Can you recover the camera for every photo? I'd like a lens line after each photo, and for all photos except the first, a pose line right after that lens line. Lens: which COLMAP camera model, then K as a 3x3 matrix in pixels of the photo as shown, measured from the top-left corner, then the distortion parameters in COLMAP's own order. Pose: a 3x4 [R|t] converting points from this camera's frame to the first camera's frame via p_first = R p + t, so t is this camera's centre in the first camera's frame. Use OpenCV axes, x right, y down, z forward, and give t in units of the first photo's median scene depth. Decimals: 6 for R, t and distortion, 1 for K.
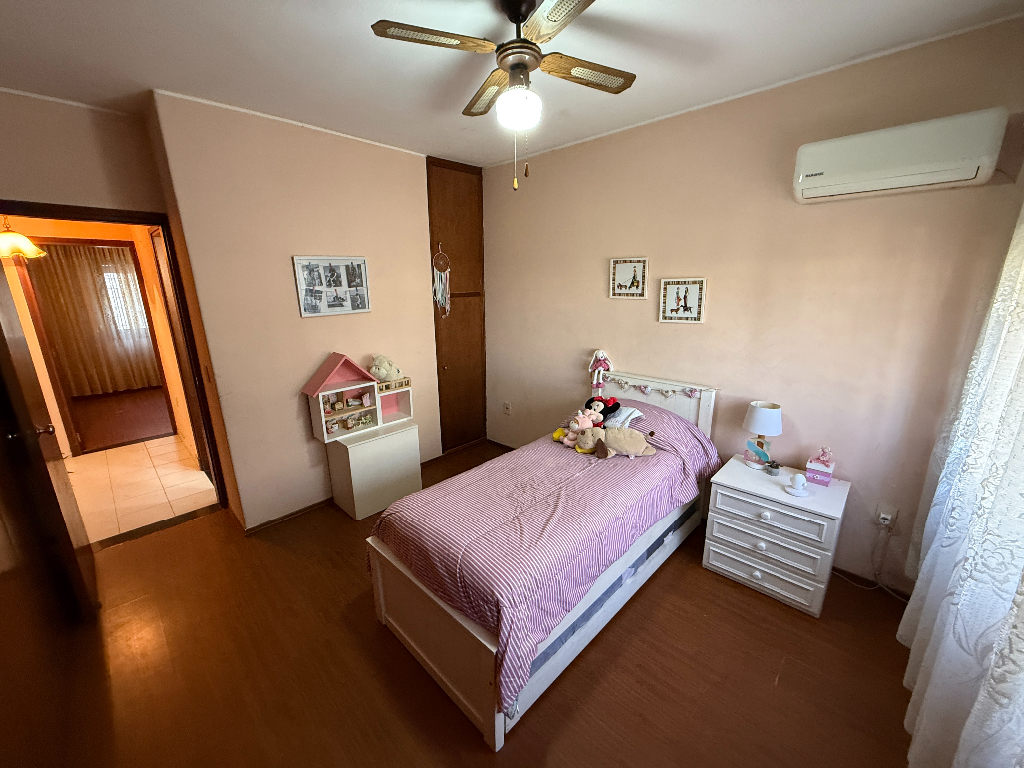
lens RADIAL K [[406.6, 0, 510.9], [0, 406.6, 385.8], [0, 0, 1]] dist [-0.003732, -0.000104]
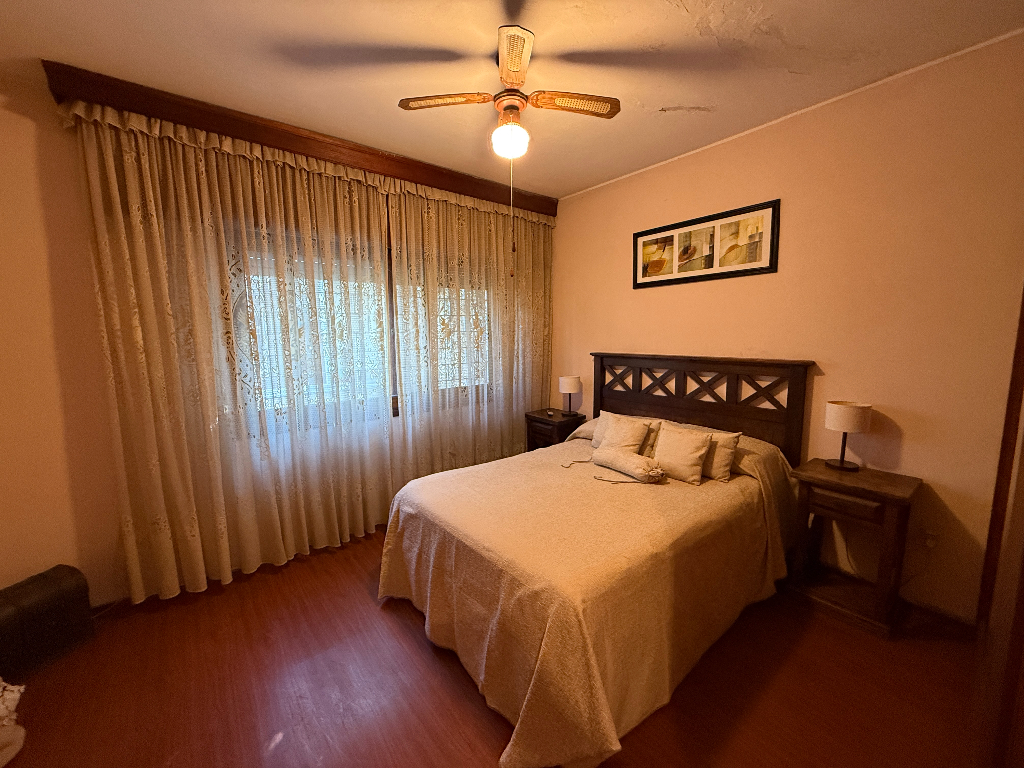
lens RADIAL K [[406.6, 0, 511.5], [0, 406.6, 384.8], [0, 0, 1]] dist [-0.003732, -0.000104]
pose [[0.988997, 0.019947, -0.146586, -0.690309], [-0.037223, 0.992543, -0.116073, -0.131081], [0.143178, 0.120253, 0.982364, 0.661285]]
